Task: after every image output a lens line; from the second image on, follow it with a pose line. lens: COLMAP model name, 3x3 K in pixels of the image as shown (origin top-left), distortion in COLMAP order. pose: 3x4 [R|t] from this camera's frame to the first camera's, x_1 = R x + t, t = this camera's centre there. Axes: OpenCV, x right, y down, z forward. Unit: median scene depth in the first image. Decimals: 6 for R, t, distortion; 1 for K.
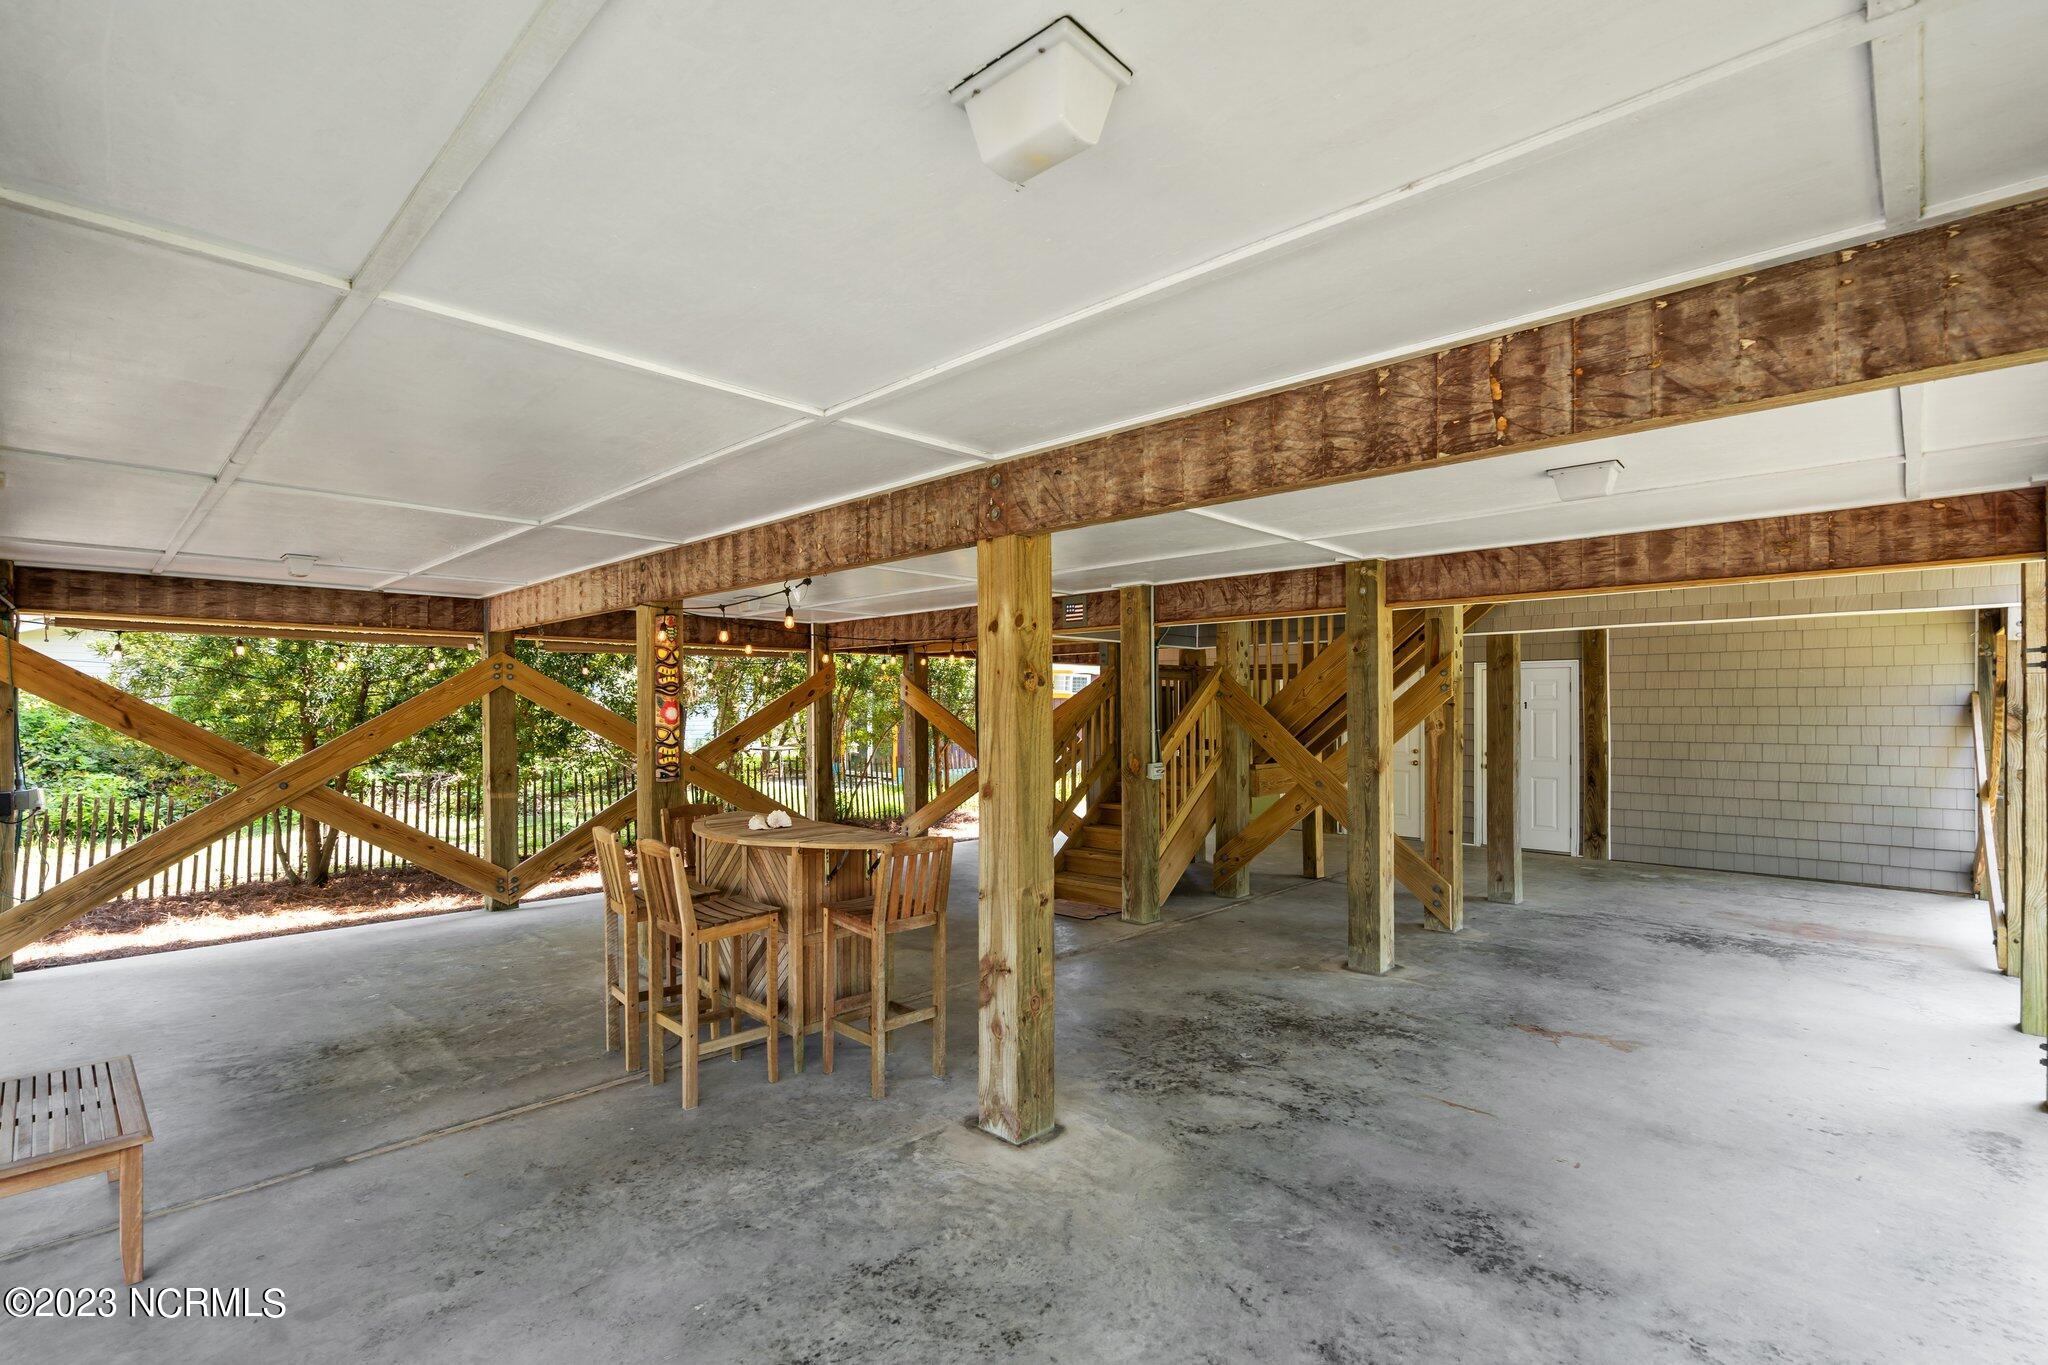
lens RADIAL K [[935.7, 0, 1018.3], [0, 935.7, 707.3], [0, 0, 1]] dist [0.001281, 0.000412]
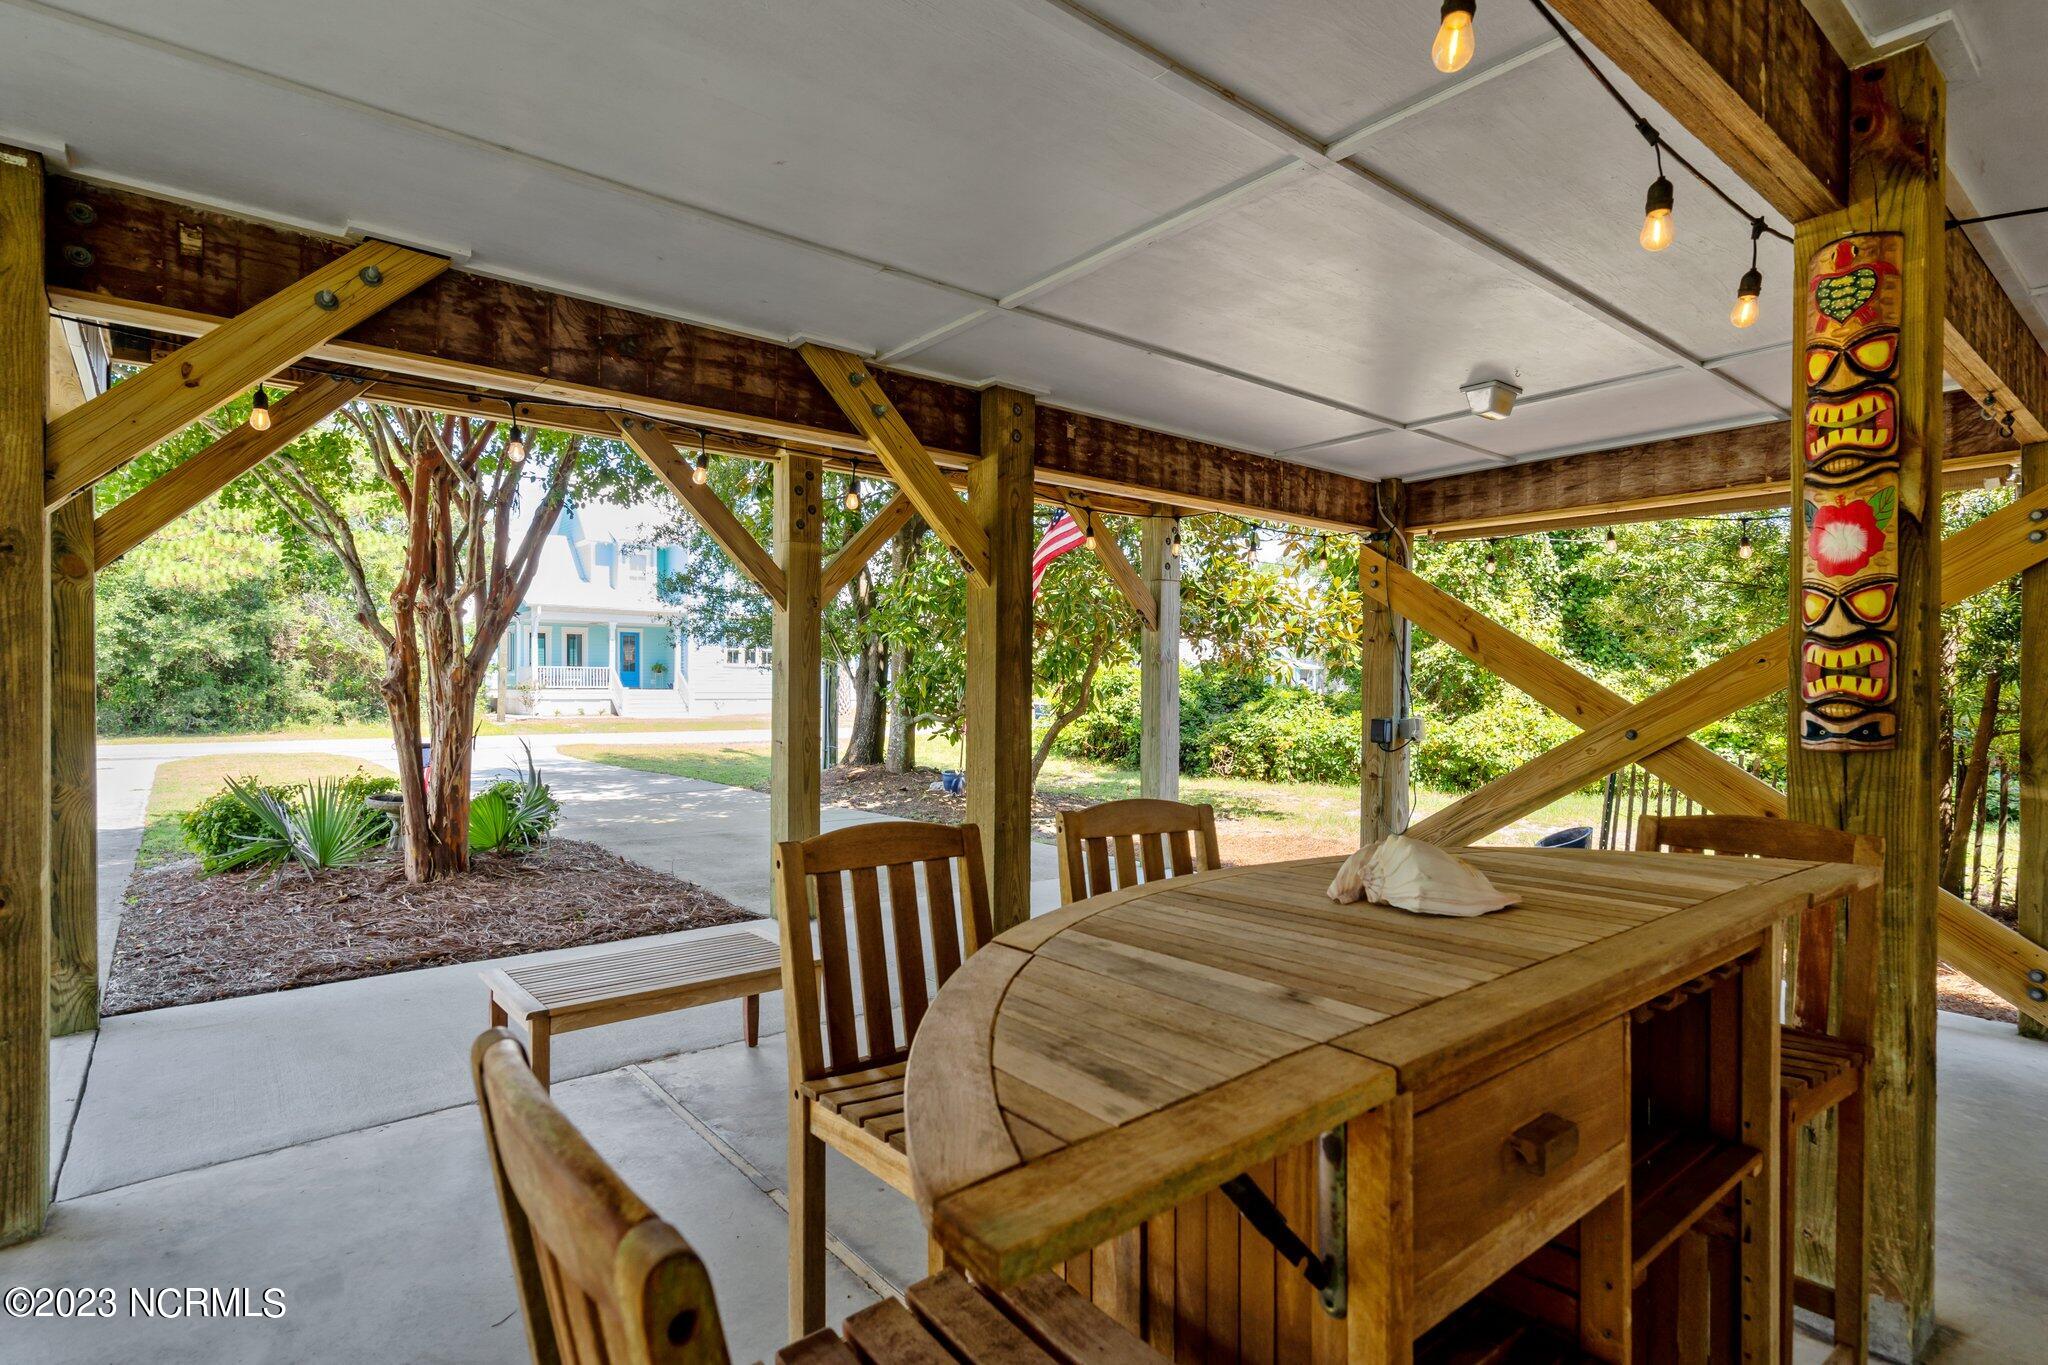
lens RADIAL K [[1028.0, 0, 1017.4], [0, 1028.0, 694.5], [0, 0, 1]] dist [0.001730, 0.000669]
pose [[-0.122966, 0.008808, -0.992372, 0.023263], [-0.002565, 0.999954, 0.009193, 0.066300], [0.992408, 0.003676, -0.122938, 0.883133]]
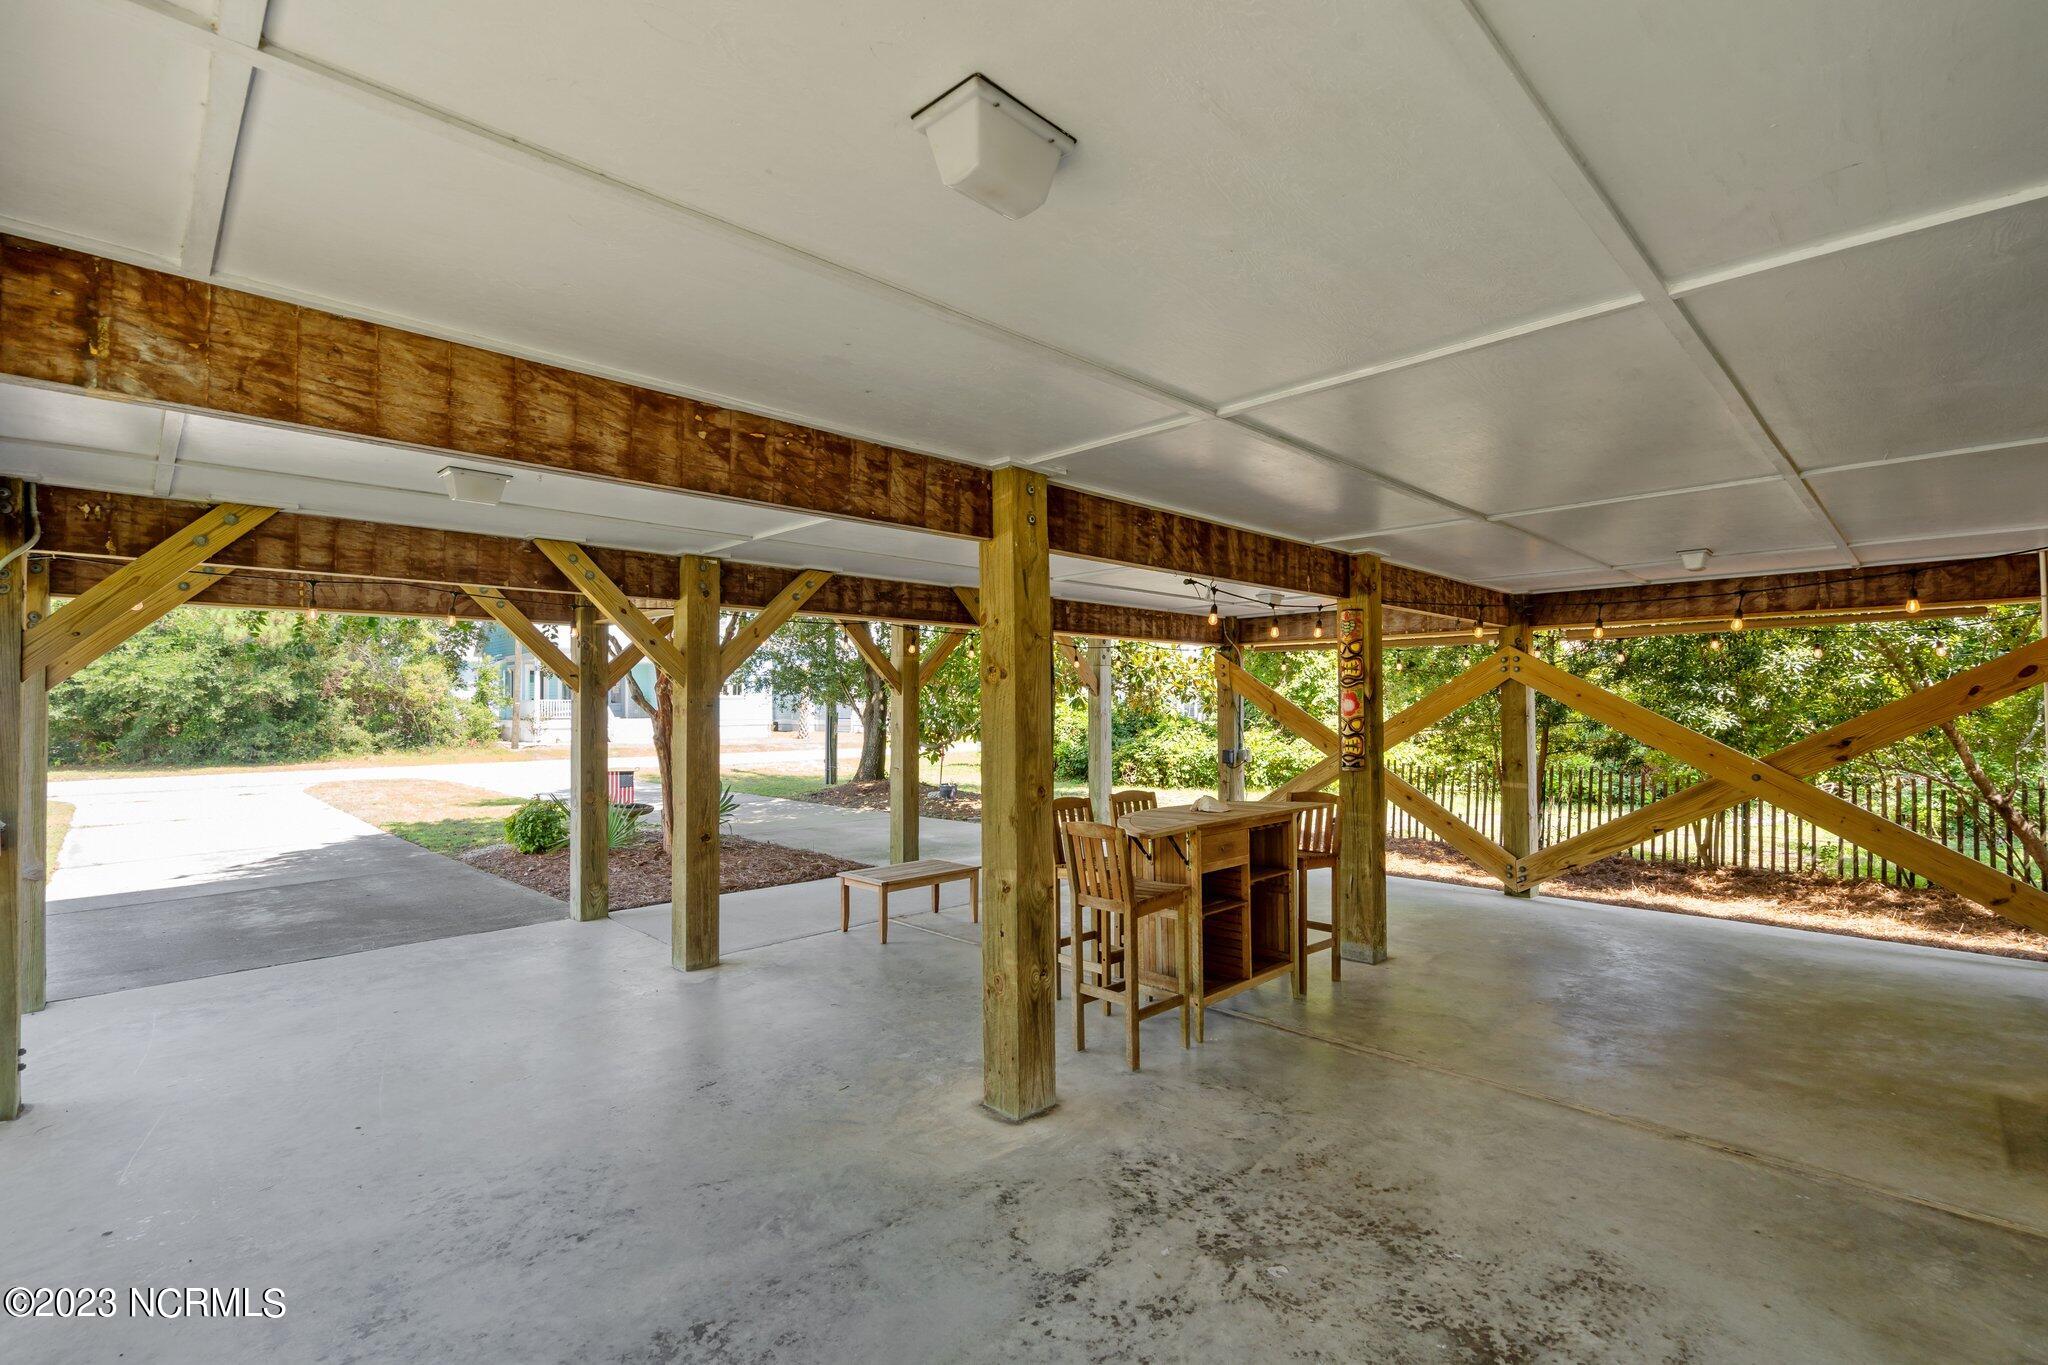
lens RADIAL K [[927.4, 0, 1020.2], [0, 927.4, 692.1], [0, 0, 1]] dist [0.000878, 0.000305]
pose [[-0.030222, -0.013823, -0.999448, 0.775141], [0.007126, 0.999876, -0.014044, 0.004590], [0.999518, -0.007546, -0.030120, 0.776464]]
